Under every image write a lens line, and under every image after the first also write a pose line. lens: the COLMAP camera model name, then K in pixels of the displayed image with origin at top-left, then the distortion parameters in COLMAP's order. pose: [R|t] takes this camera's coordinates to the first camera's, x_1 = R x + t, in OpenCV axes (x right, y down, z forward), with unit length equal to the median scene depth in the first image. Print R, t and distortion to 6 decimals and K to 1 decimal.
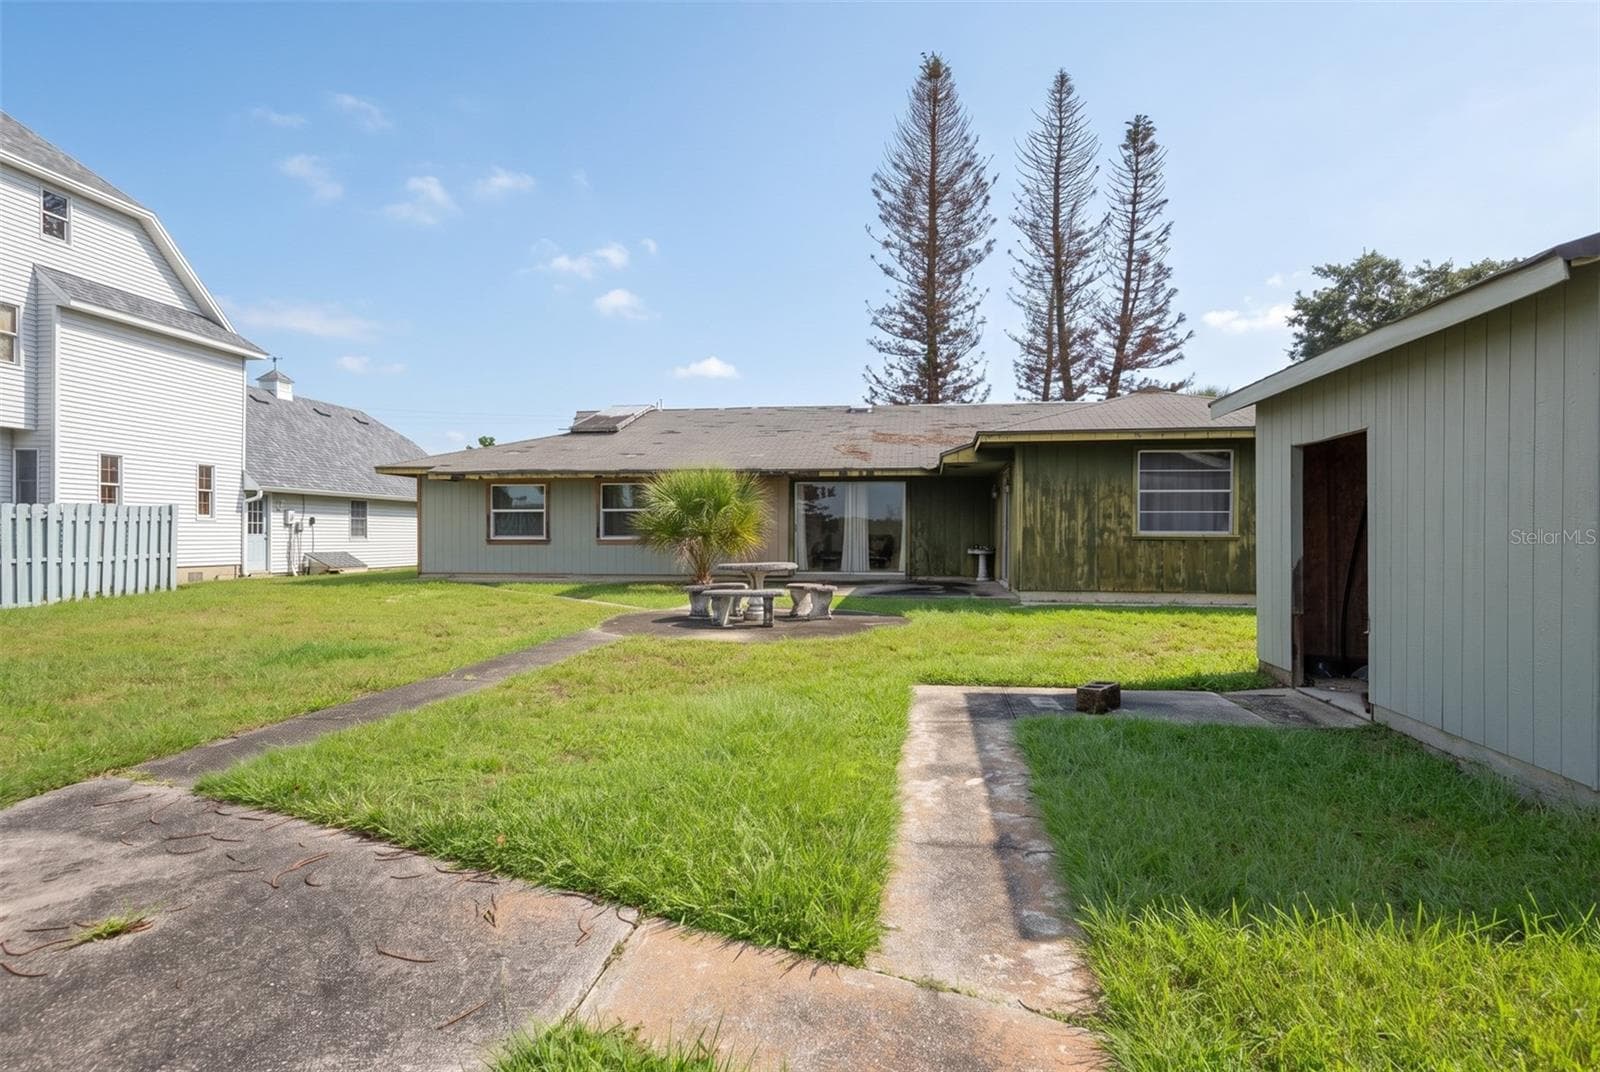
lens RADIAL K [[907.3, 0, 800.0], [0, 907.3, 536.0], [0, 0, 1]] dist [0.011620, -0.000150]
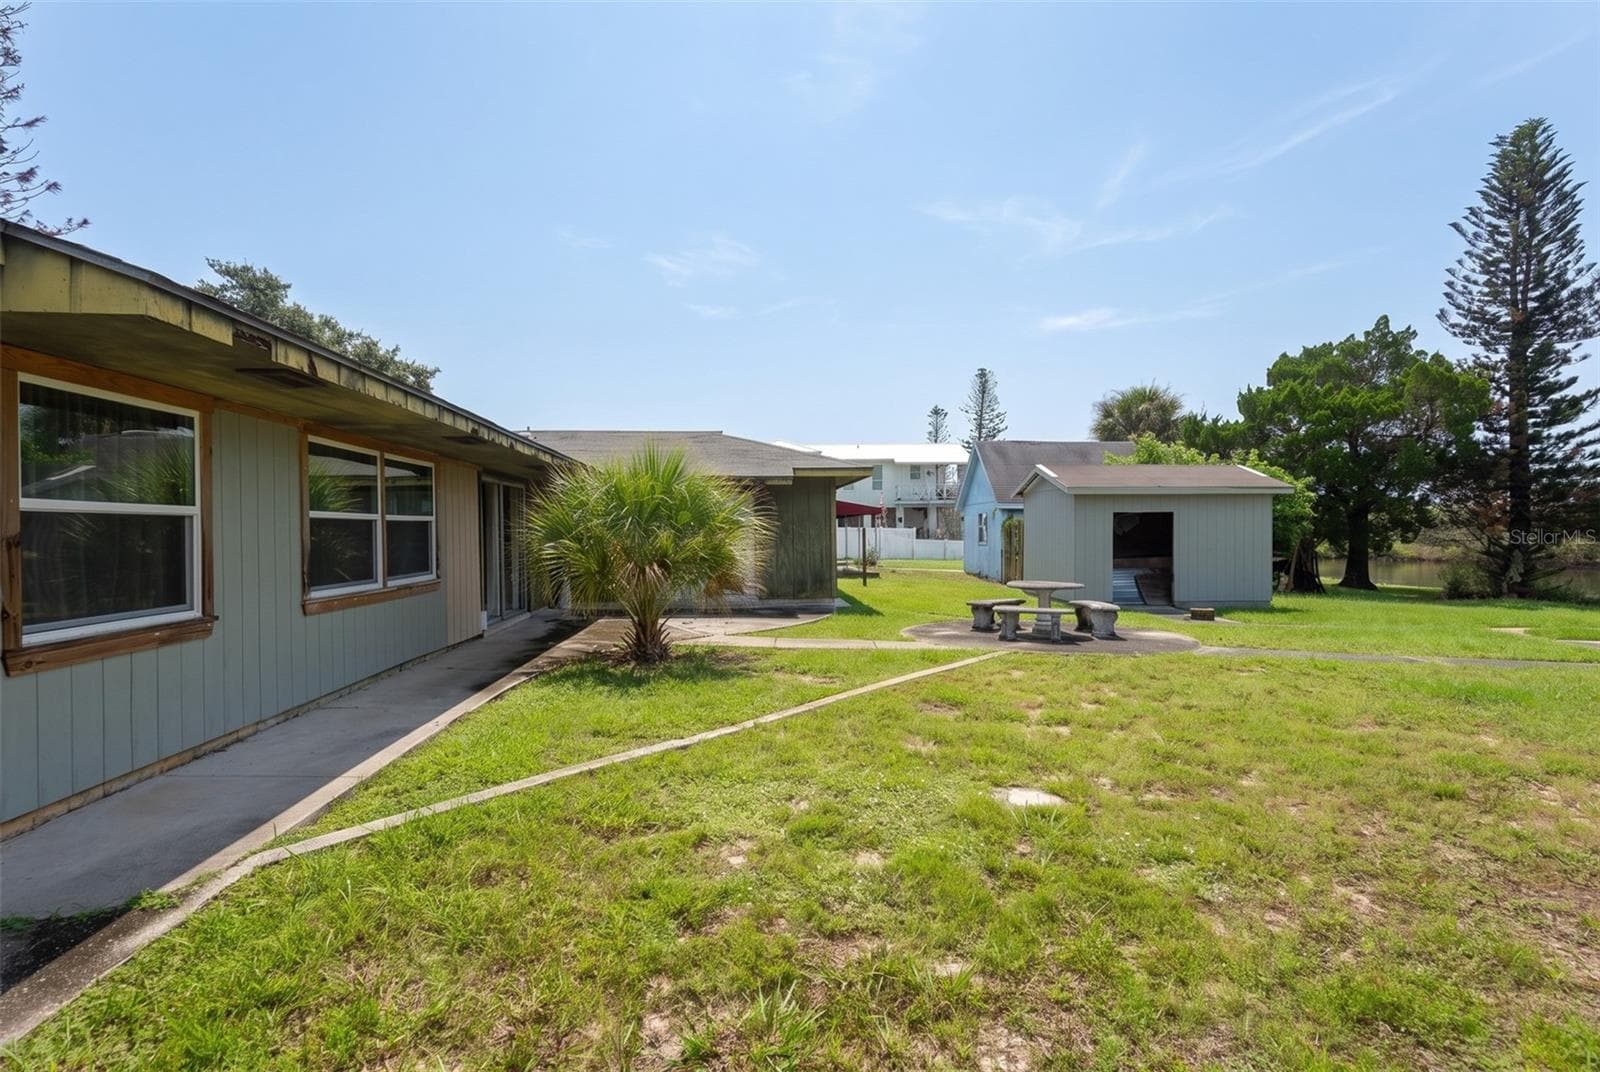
lens RADIAL K [[823.1, 0, 800.0], [0, 823.1, 536.0], [0, 0, 1]] dist [-0.001356, -0.000406]
pose [[-0.217724, -0.005742, 0.975994, -0.500705], [0.007340, 0.999945, 0.007520, -0.018924], [-0.975983, 0.008801, -0.217670, 0.786346]]
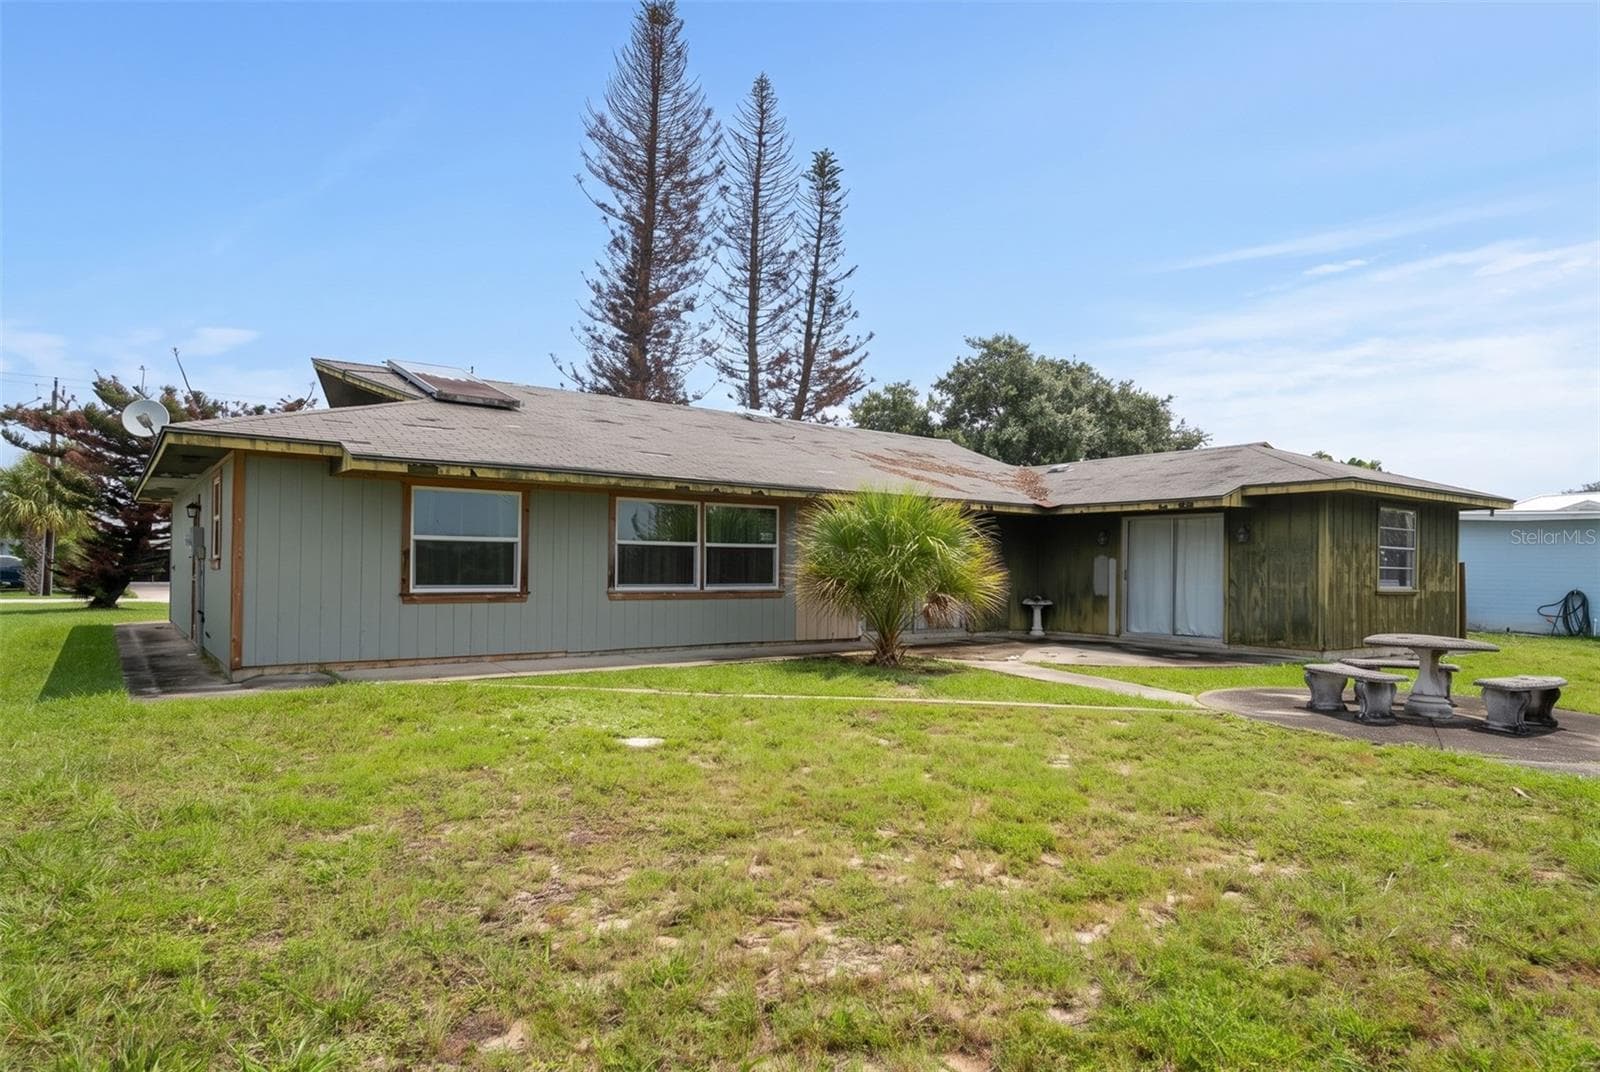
lens RADIAL K [[933.1, 0, 809.0], [0, 933.1, 554.6], [0, 0, 1]] dist [-0.000539, -0.000677]
pose [[0.706802, 0.017836, 0.707187, -0.498752], [-0.010785, 0.999838, -0.014438, -0.011278], [-0.707329, 0.002578, 0.706880, 0.425979]]
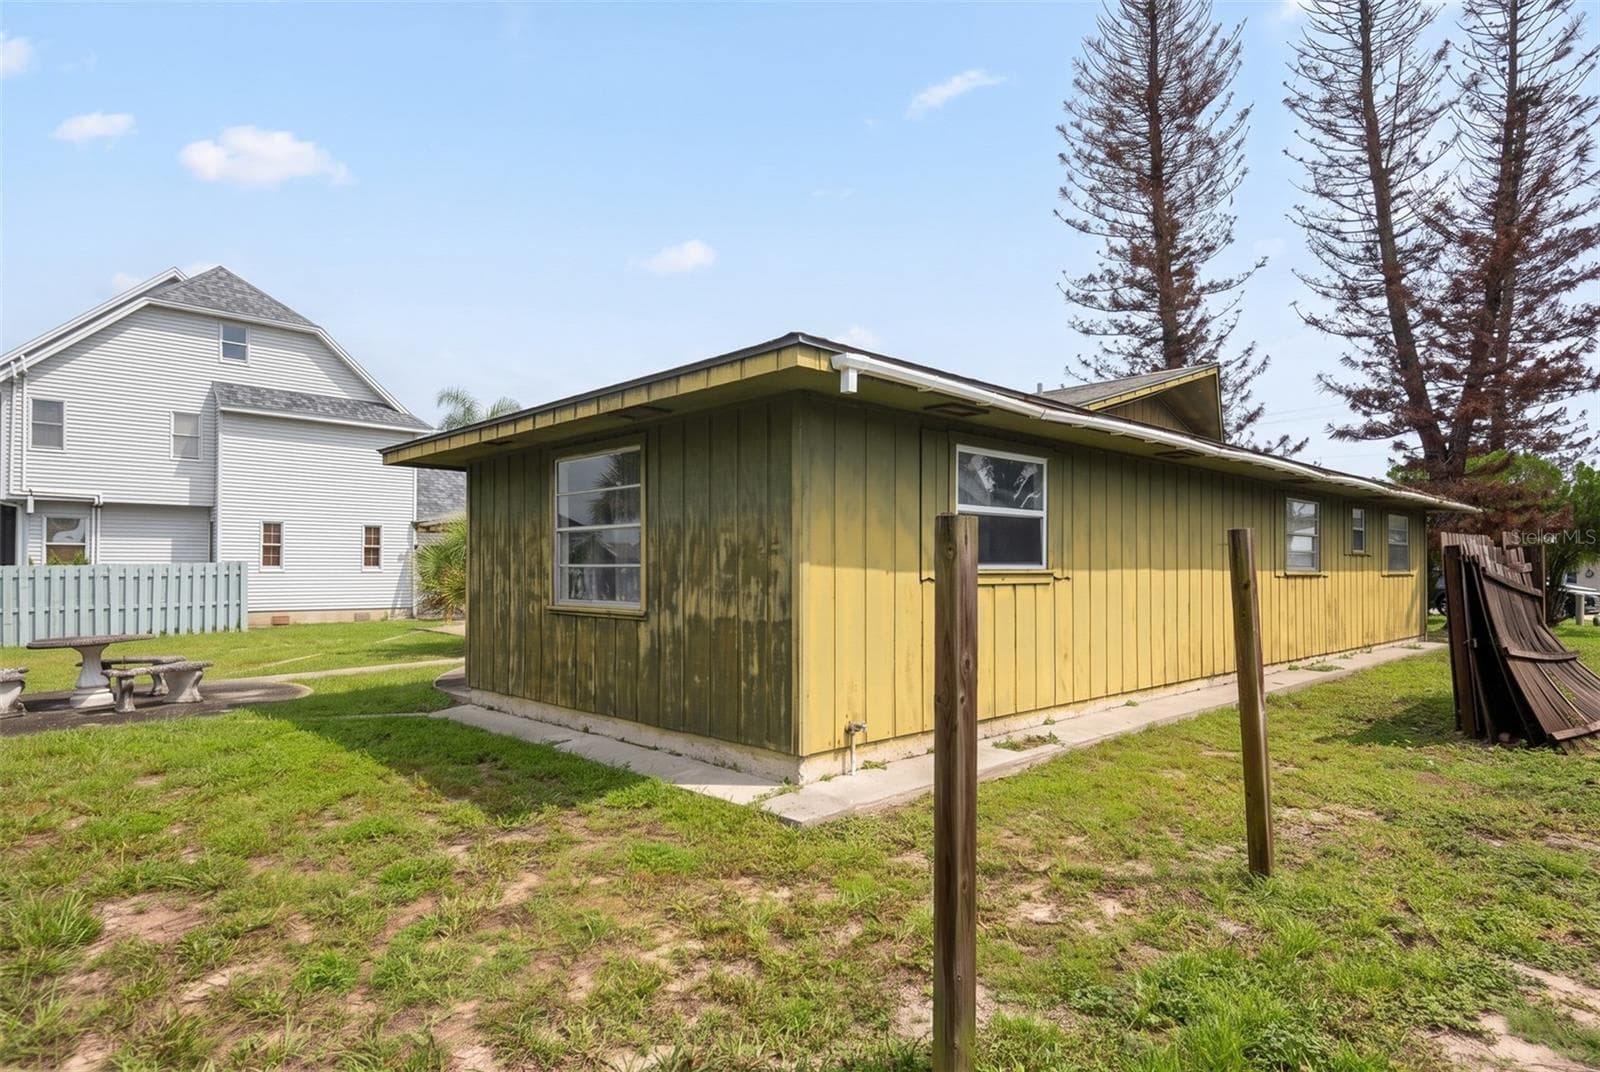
lens RADIAL K [[889.6, 0, 808.5], [0, 889.6, 571.9], [0, 0, 1]] dist [0.000458, -0.000768]
pose [[0.796714, -0.004709, -0.604338, 0.503696], [0.008498, 0.999958, 0.003411, -0.014019], [0.604297, -0.007853, 0.796721, 0.384422]]
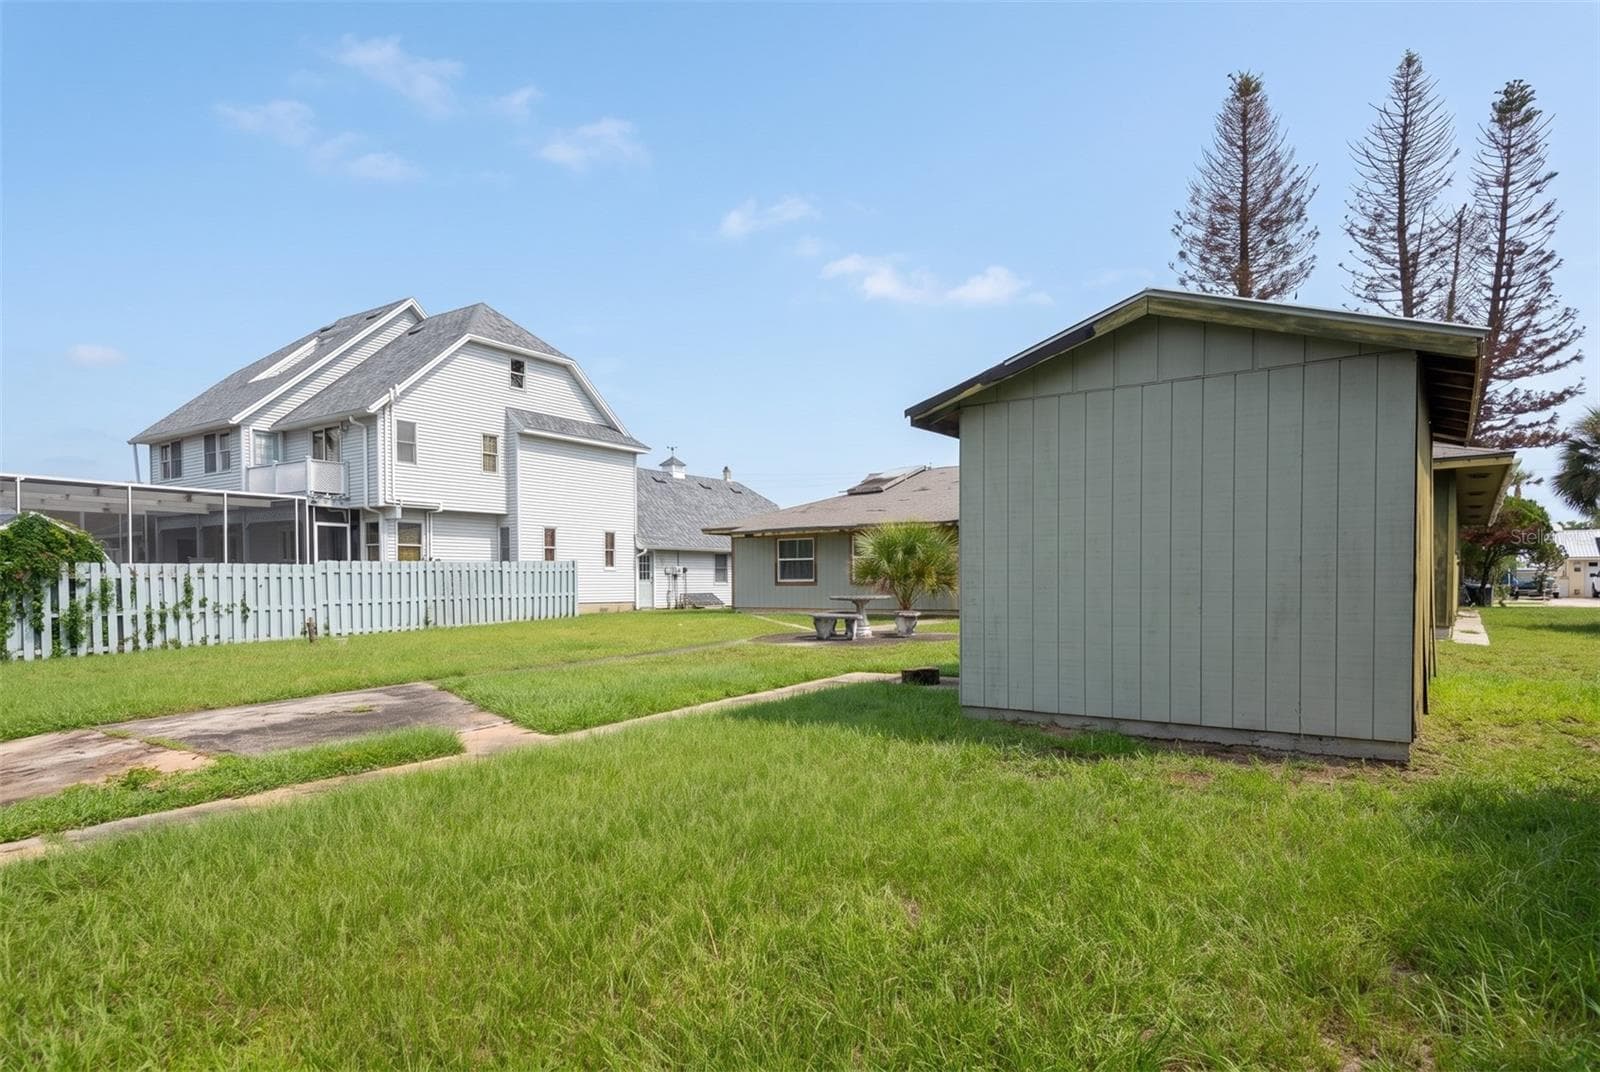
lens RADIAL K [[899.3, 0, 789.3], [0, 899.3, 613.2], [0, 0, 1]] dist [0.000923, -0.013621]
pose [[0.881412, 0.007476, -0.472288, 0.247562], [0.009333, 0.999404, 0.033236, 0.005086], [0.472255, -0.033702, 0.880817, -0.104934]]
